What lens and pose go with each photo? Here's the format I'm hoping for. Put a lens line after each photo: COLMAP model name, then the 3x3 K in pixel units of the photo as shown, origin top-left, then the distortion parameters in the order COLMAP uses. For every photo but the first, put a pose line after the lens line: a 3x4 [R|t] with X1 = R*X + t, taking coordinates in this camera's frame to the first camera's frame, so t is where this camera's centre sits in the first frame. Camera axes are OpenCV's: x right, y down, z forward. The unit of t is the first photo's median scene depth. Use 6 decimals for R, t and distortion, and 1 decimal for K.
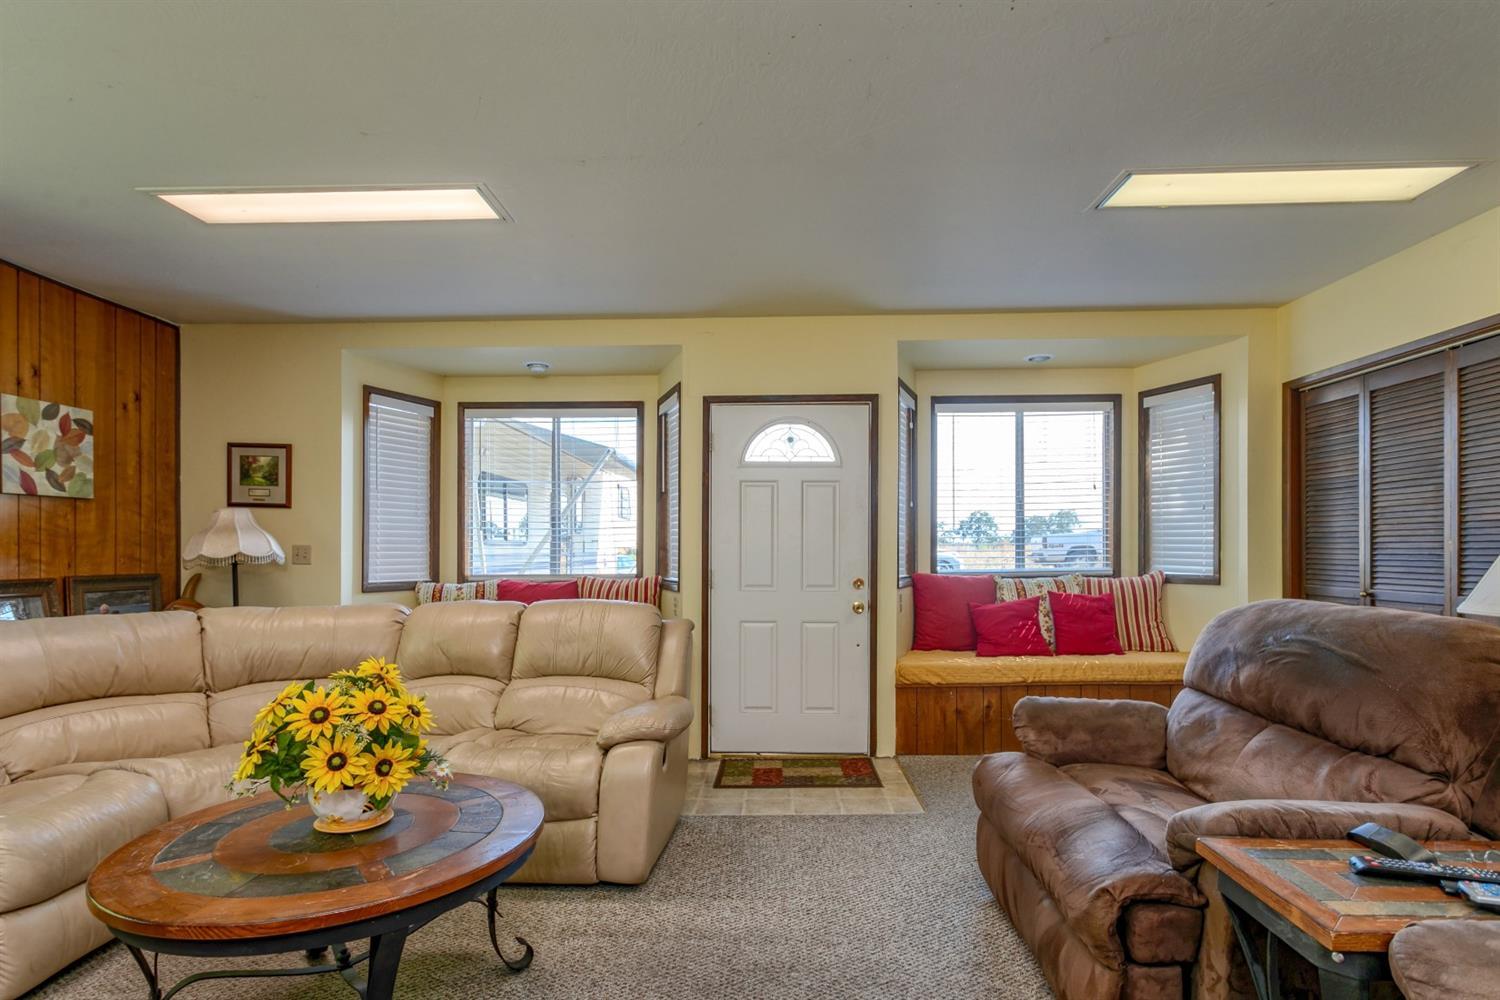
lens RADIAL K [[731.4, 0, 749.4], [0, 731.4, 558.2], [0, 0, 1]] dist [0.000127, 0.000258]
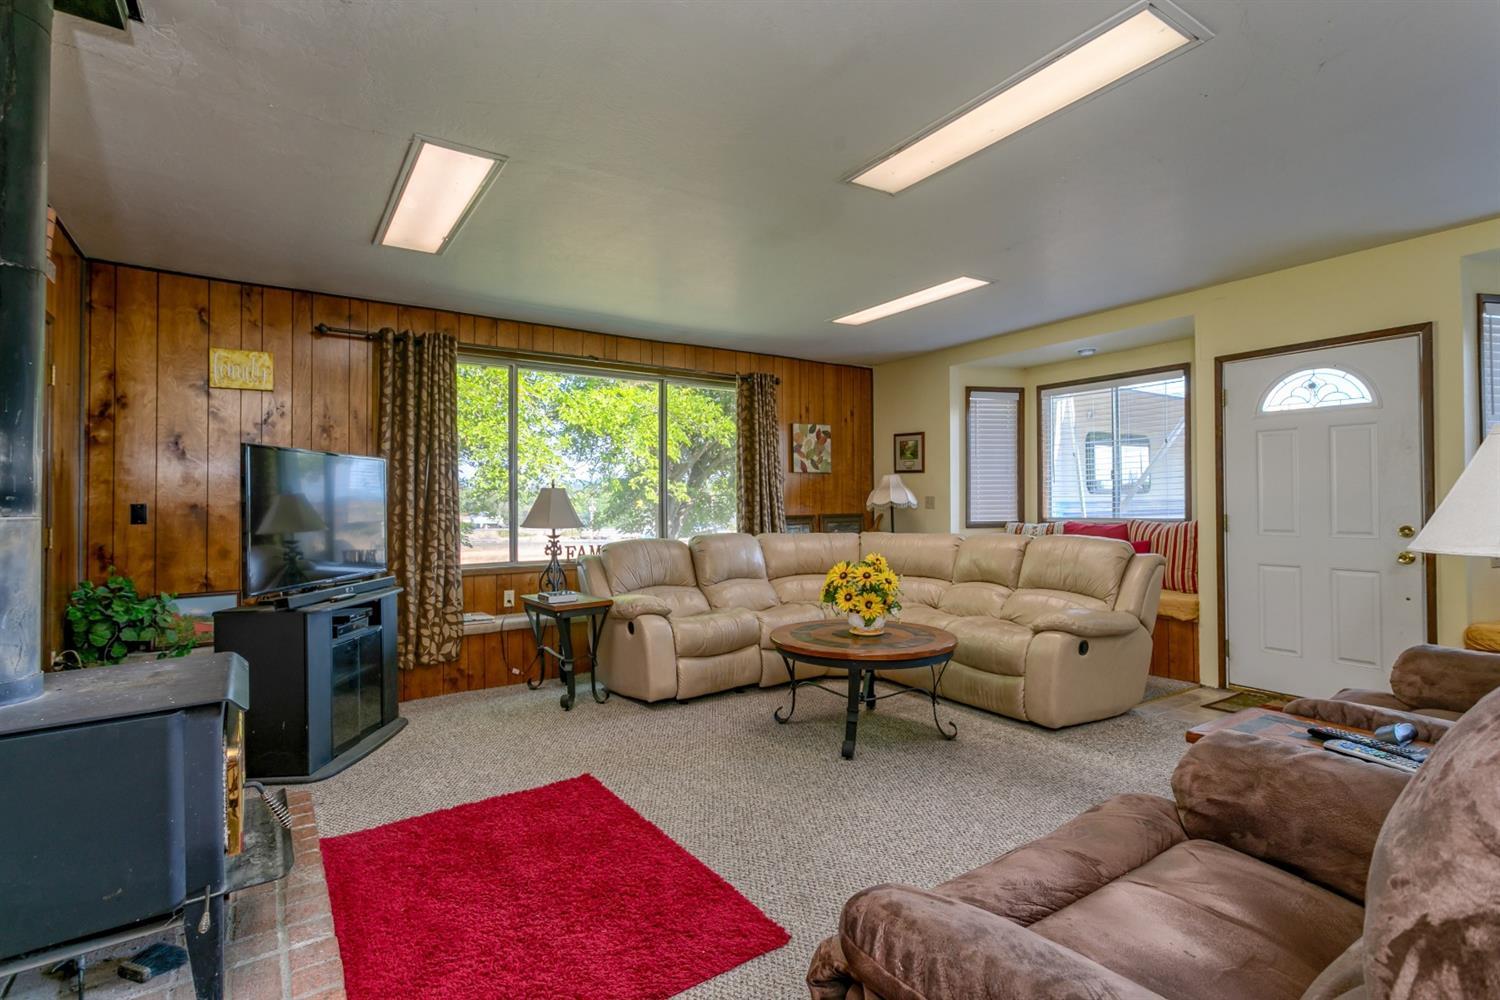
lens RADIAL K [[699.7, 0, 750.0], [0, 699.7, 500.0], [0, 0, 1]] dist [0.002323, 0.000322]
pose [[0.582892, -0.005577, -0.812530, 0.388314], [0.000086, 0.999977, -0.006803, 0.000645], [0.812550, 0.003895, 0.582879, -0.184616]]
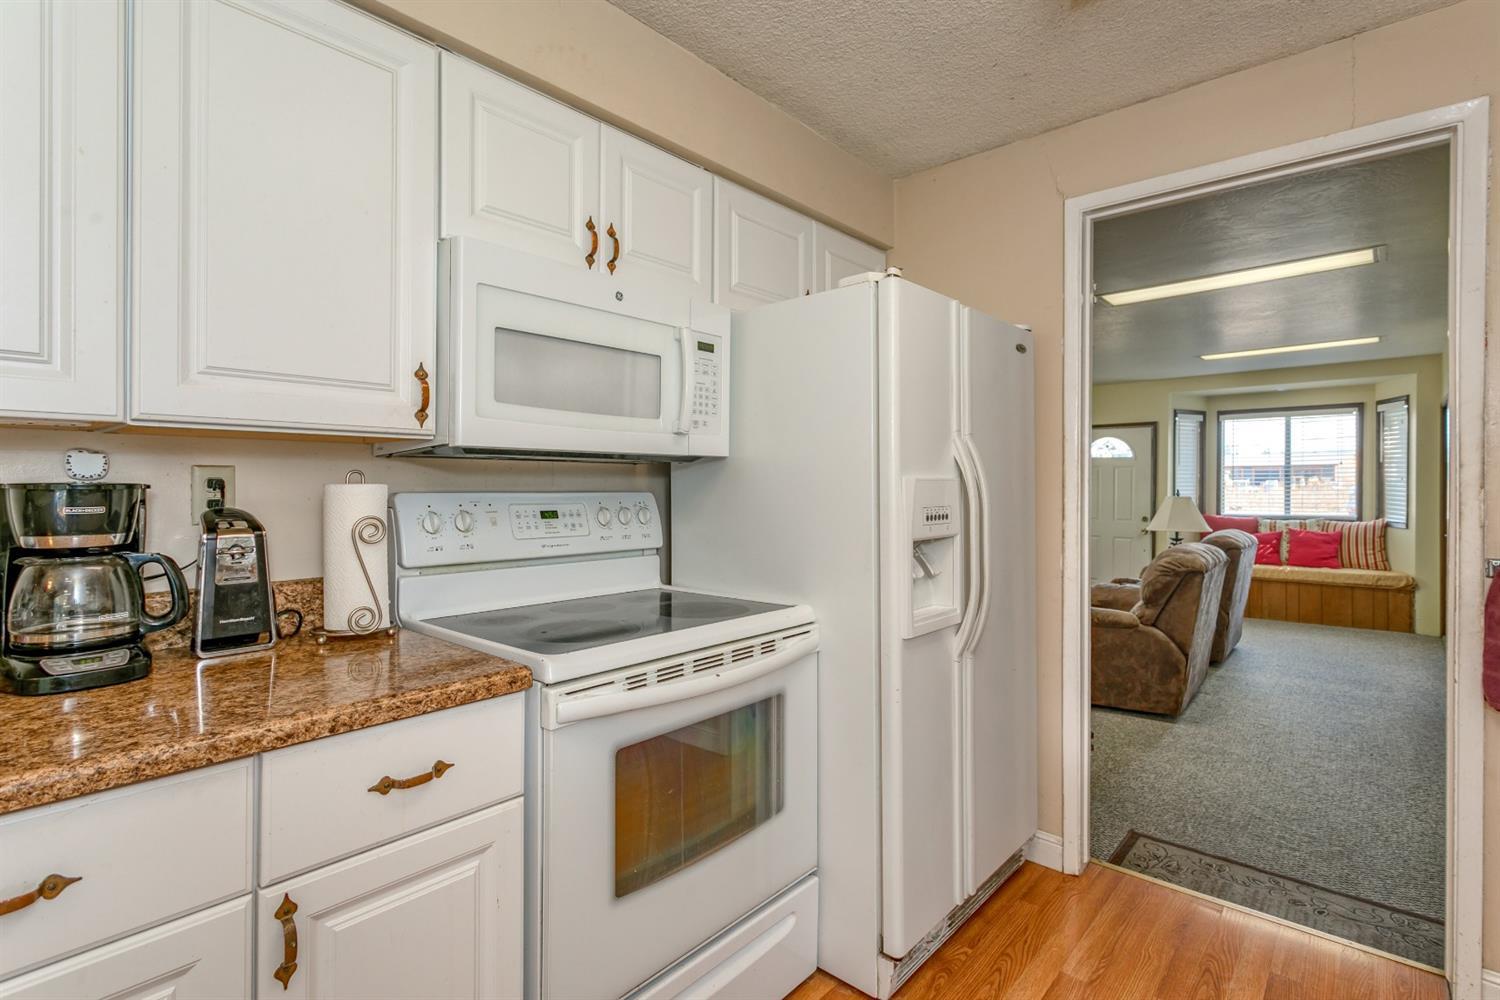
lens RADIAL K [[722.2, 0, 743.0], [0, 722.2, 490.4], [0, 0, 1]] dist [0.003063, 0.000777]
pose [[0.761792, 0.009665, -0.647750, 0.583228], [-0.004129, 0.999941, 0.010064, -0.058372], [0.647809, -0.004992, 0.761787, -1.163366]]
